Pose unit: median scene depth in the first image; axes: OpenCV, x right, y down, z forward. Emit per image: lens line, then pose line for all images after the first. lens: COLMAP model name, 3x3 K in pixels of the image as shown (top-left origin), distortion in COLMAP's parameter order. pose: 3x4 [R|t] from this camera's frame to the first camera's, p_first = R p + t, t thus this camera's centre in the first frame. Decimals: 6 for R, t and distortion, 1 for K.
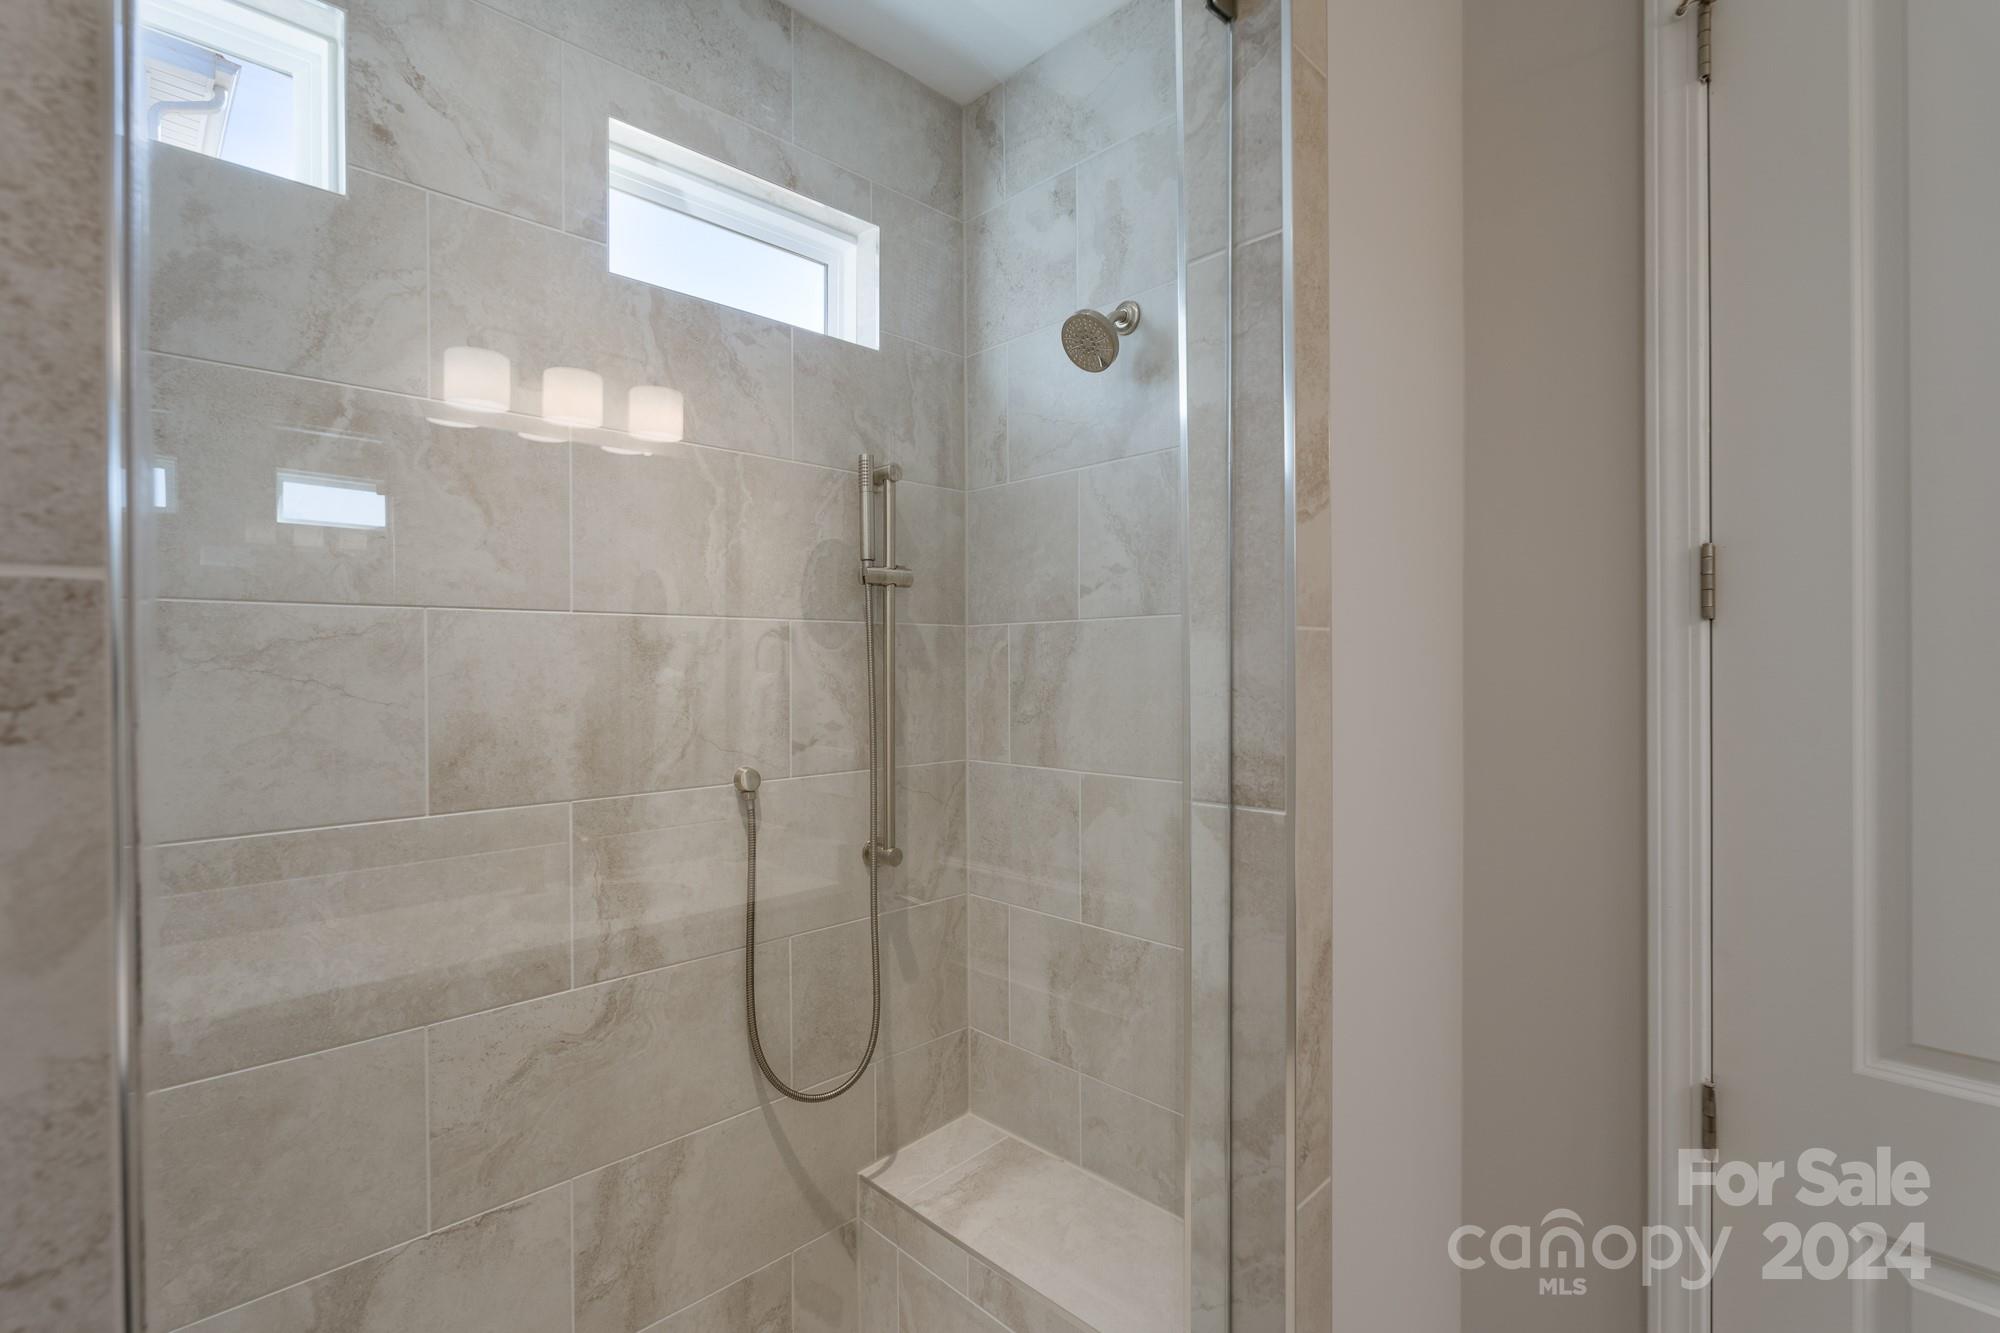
lens RADIAL K [[905.6, 0, 1002.0], [0, 905.6, 674.8], [0, 0, 1]] dist [-0.001092, -0.000197]
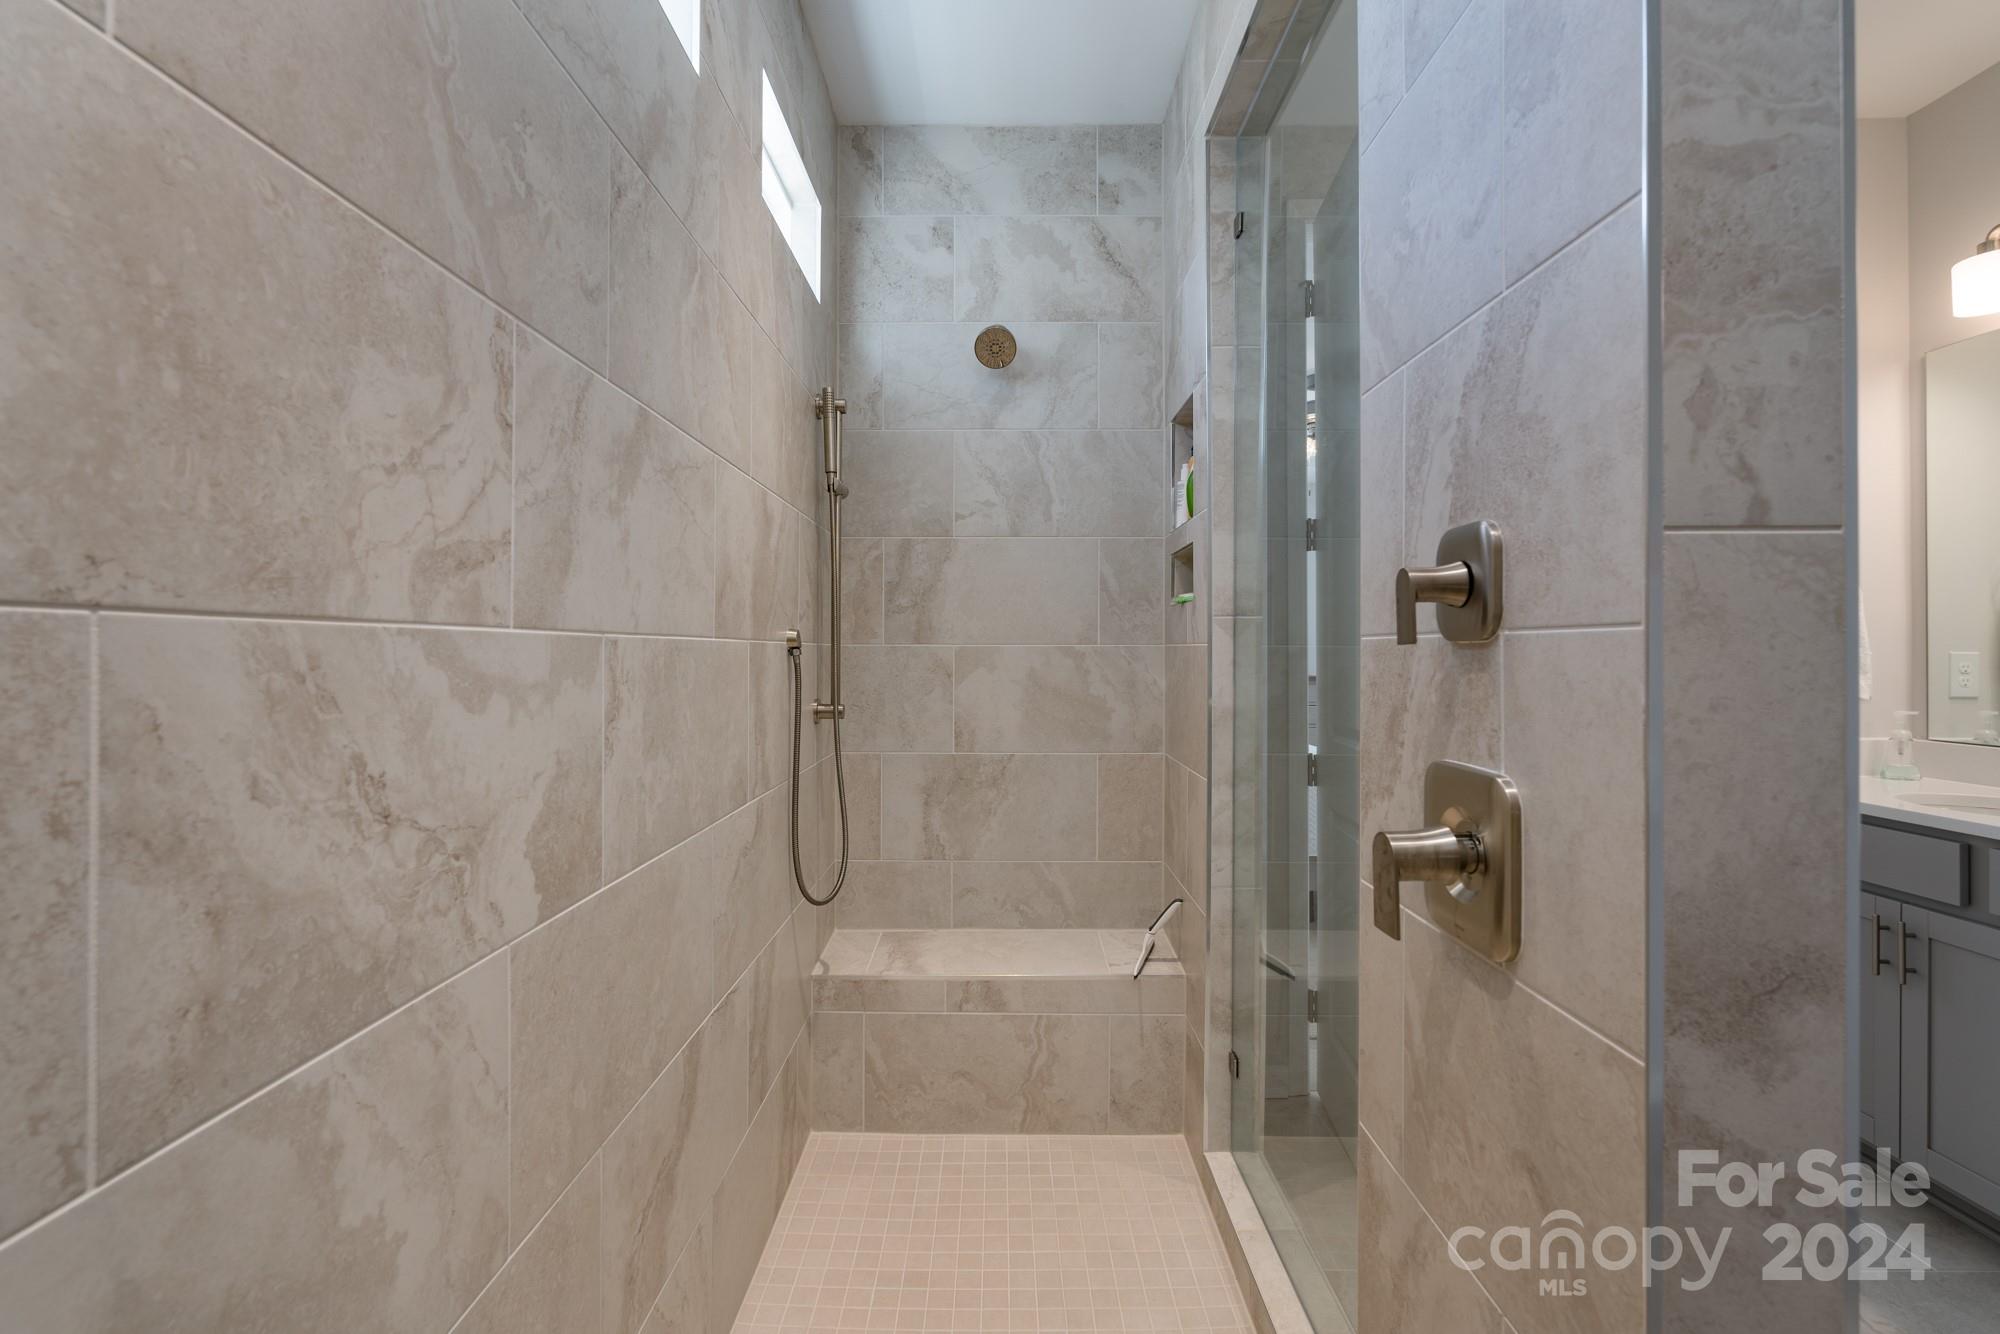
lens RADIAL K [[905.6, 0, 986.6], [0, 905.6, 652.6], [0, 0, 1]] dist [-0.001092, -0.000197]
pose [[0.712221, 0.006901, 0.701921, -0.860509], [0.002746, 0.999917, -0.012617, 0.135858], [-0.701950, 0.010913, 0.712143, -0.036451]]
